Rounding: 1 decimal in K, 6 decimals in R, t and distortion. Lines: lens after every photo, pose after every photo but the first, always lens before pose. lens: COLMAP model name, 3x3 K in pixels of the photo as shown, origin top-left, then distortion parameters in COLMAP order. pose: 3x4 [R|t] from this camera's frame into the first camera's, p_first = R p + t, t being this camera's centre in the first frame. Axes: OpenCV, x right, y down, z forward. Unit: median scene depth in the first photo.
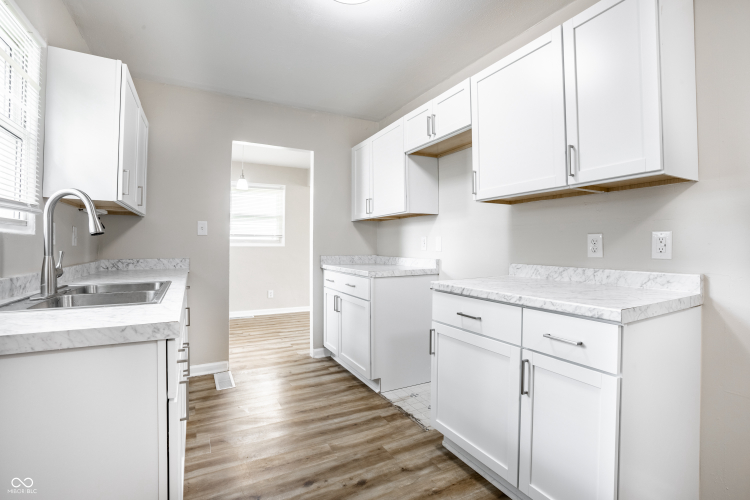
lens RADIAL K [[357.5, 0, 384.2], [0, 357.5, 245.0], [0, 0, 1]] dist [-0.076537, 0.029690]
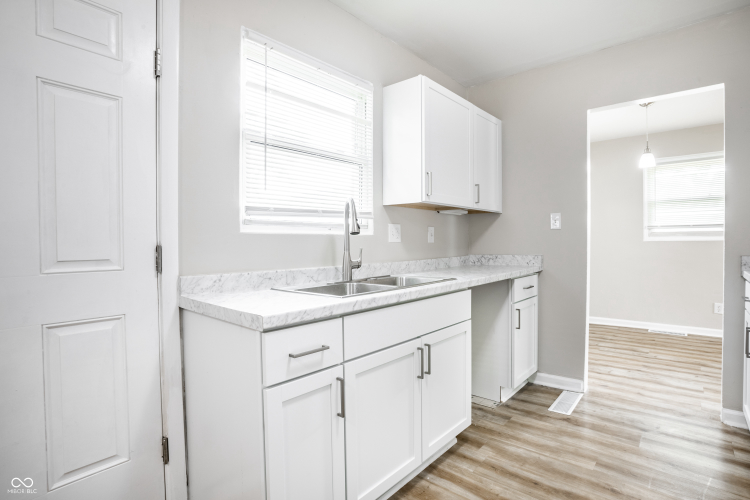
lens RADIAL K [[368.0, 0, 396.9], [0, 368.0, 248.7], [0, 0, 1]] dist [-0.080938, 0.031845]
pose [[0.369688, 0.010916, -0.929092, 0.240422], [0.012891, 0.999774, 0.016876, 0.000606], [0.929066, -0.018216, 0.369464, 0.404414]]
